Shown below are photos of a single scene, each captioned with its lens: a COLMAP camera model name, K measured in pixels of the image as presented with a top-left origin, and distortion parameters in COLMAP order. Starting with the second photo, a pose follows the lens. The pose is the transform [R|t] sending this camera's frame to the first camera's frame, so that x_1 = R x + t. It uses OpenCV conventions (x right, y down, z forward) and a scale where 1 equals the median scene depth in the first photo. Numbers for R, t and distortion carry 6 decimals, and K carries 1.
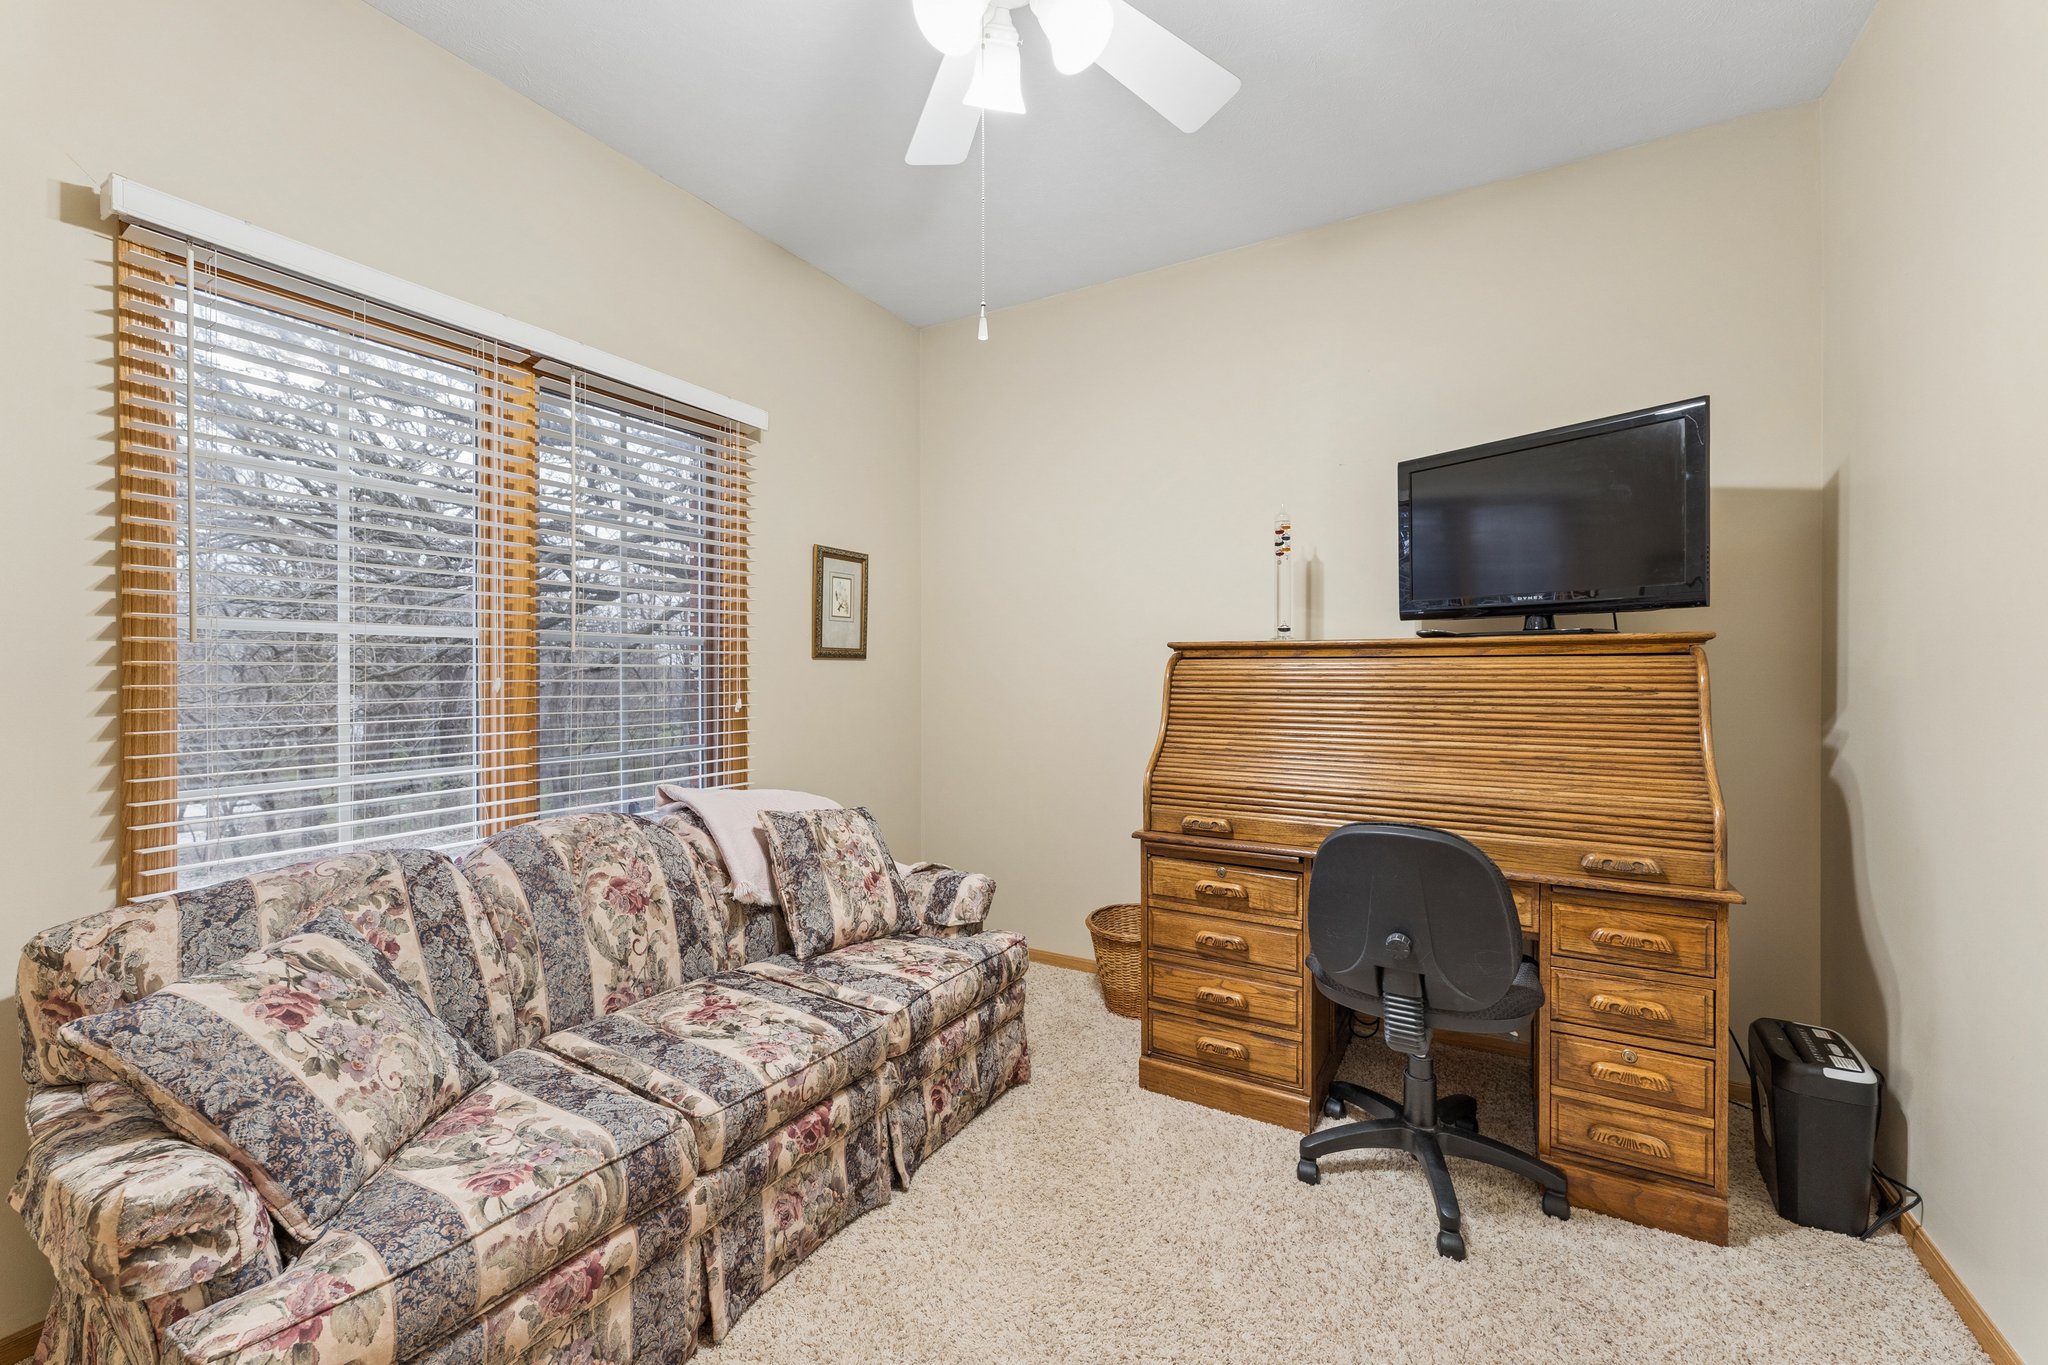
lens RADIAL K [[837.6, 0, 1023.0], [0, 837.6, 674.9], [0, 0, 1]] dist [0.000649, -0.000677]
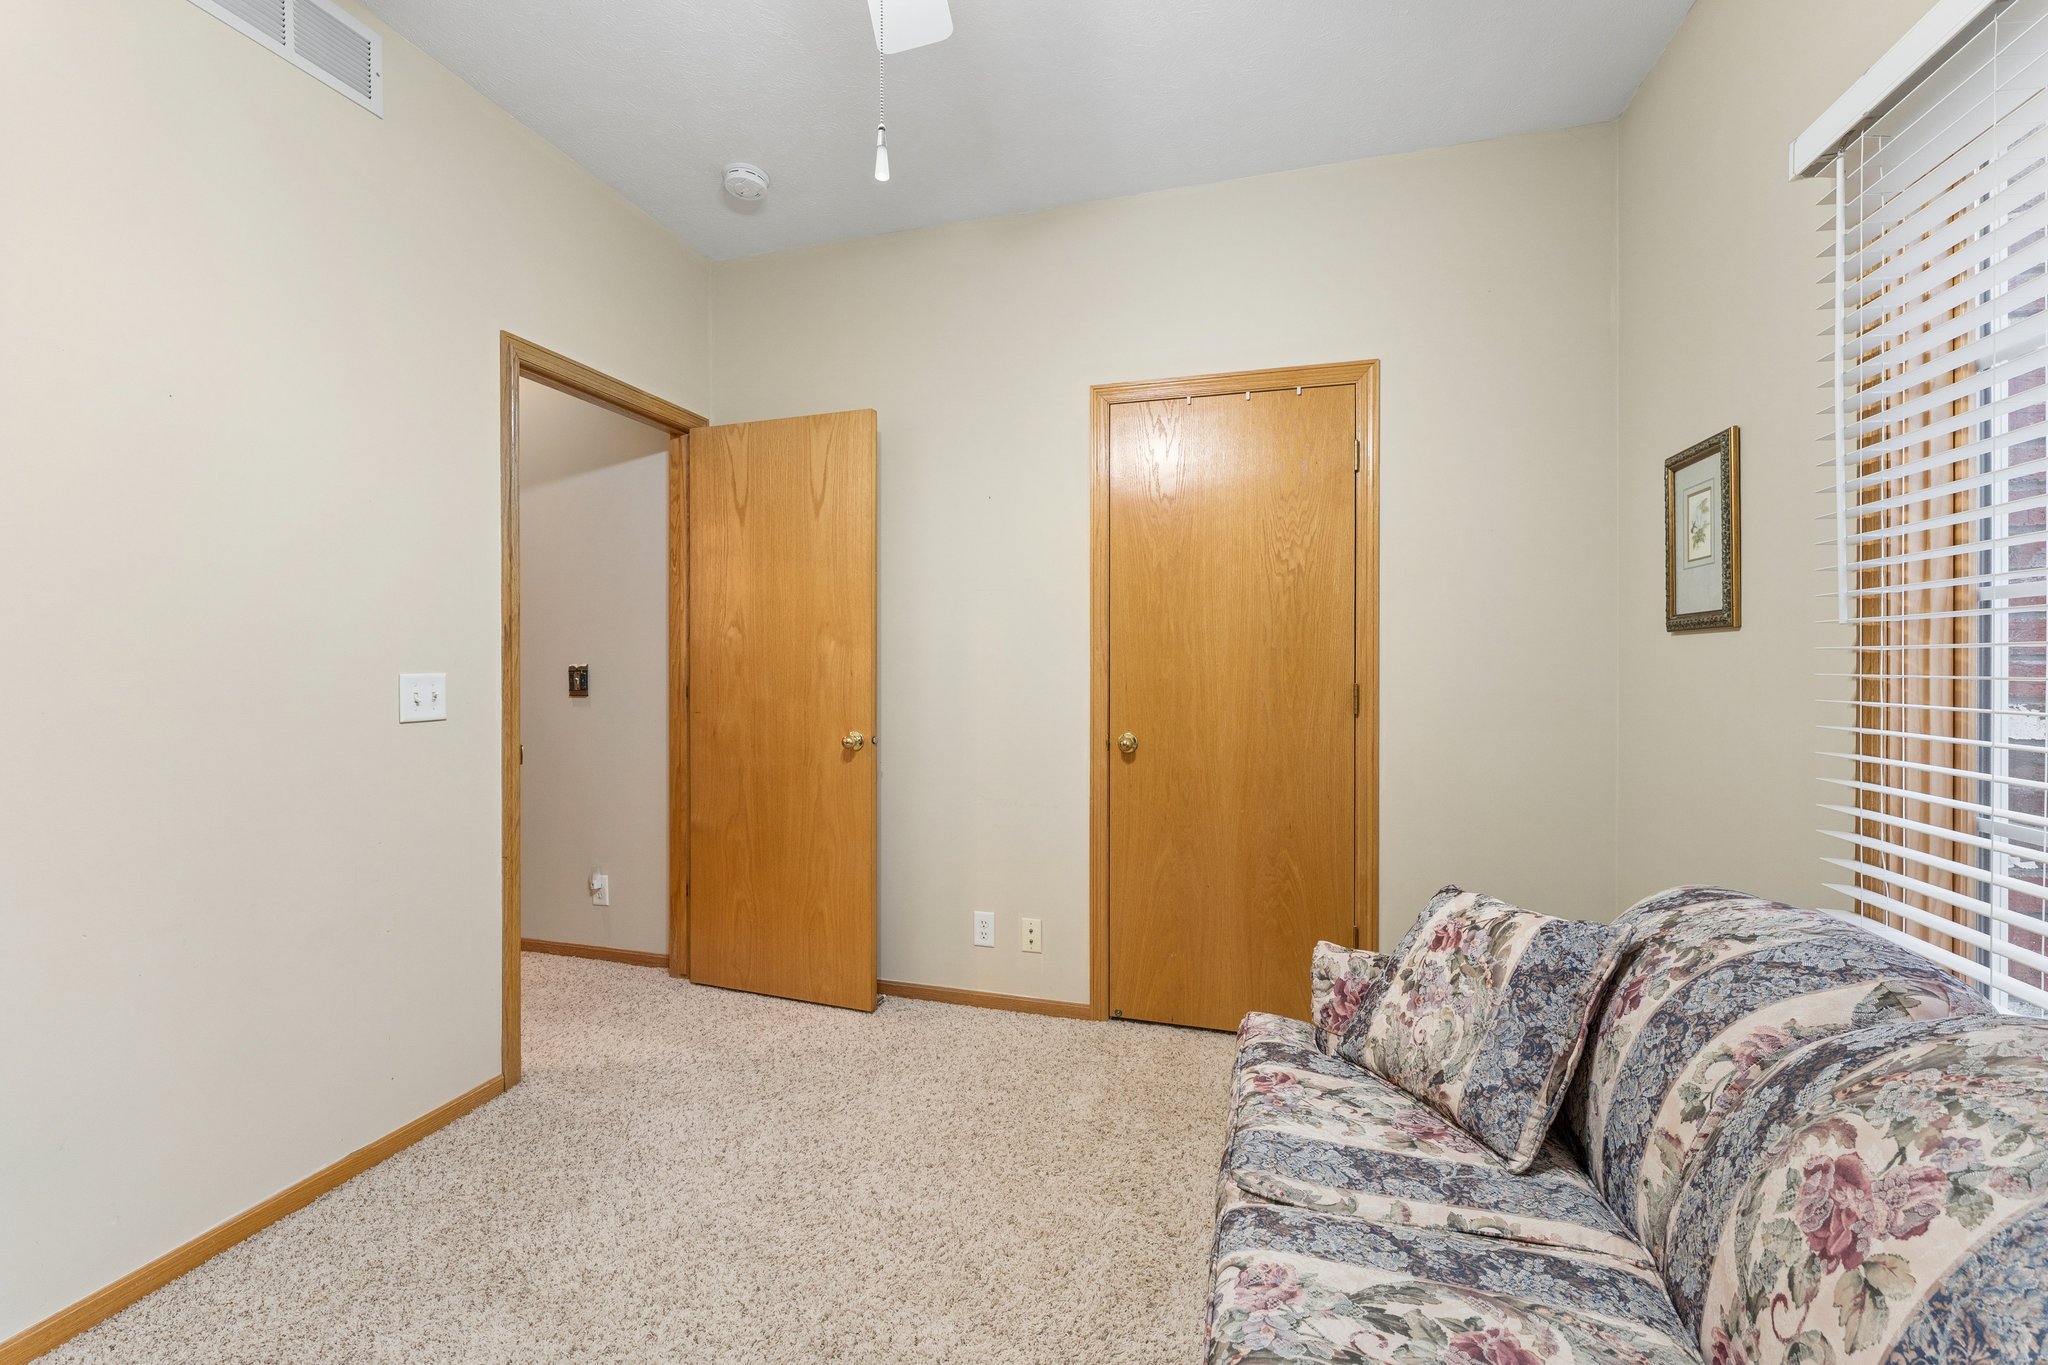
lens RADIAL K [[837.6, 0, 1023.3], [0, 837.6, 668.8], [0, 0, 1]] dist [0.000649, -0.000677]
pose [[-0.969956, 0.002468, -0.243267, 0.009453], [-0.000411, 0.999931, 0.011781, -0.003293], [0.243279, 0.011527, -0.969888, 1.567134]]
